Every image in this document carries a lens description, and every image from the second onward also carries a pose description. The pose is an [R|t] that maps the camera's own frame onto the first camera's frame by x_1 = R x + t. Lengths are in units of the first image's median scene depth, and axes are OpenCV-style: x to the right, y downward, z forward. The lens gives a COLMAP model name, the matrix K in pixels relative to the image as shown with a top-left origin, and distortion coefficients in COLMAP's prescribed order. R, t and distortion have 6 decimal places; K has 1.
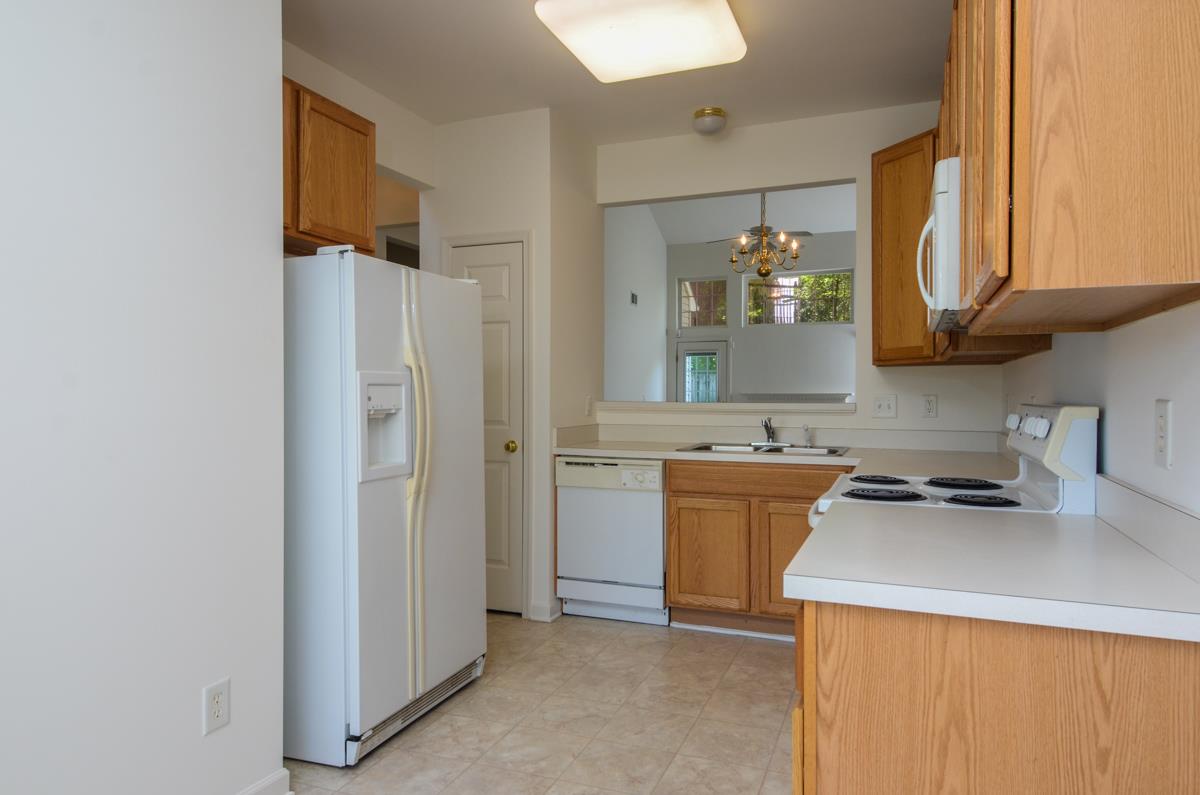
lens RADIAL K [[744.6, 0, 622.3], [0, 744.6, 397.6], [0, 0, 1]] dist [0.038757, -0.002941]
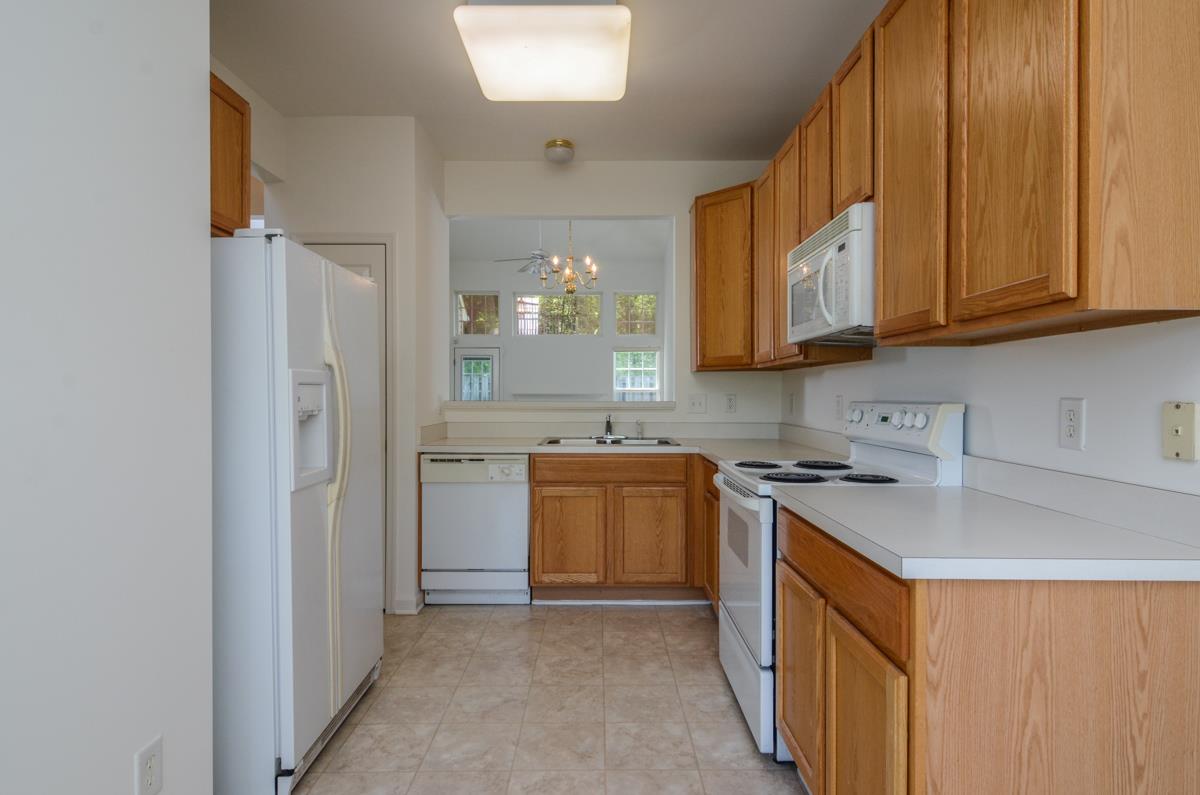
lens RADIAL K [[629.5, 0, 600.0], [0, 629.5, 397.5], [0, 0, 1]] dist [0.032451, -0.013457]
pose [[0.935078, -0.002638, 0.354433, -0.216235], [0.002302, 0.999996, 0.001370, -0.000745], [-0.354435, -0.000465, 0.935081, 0.114928]]
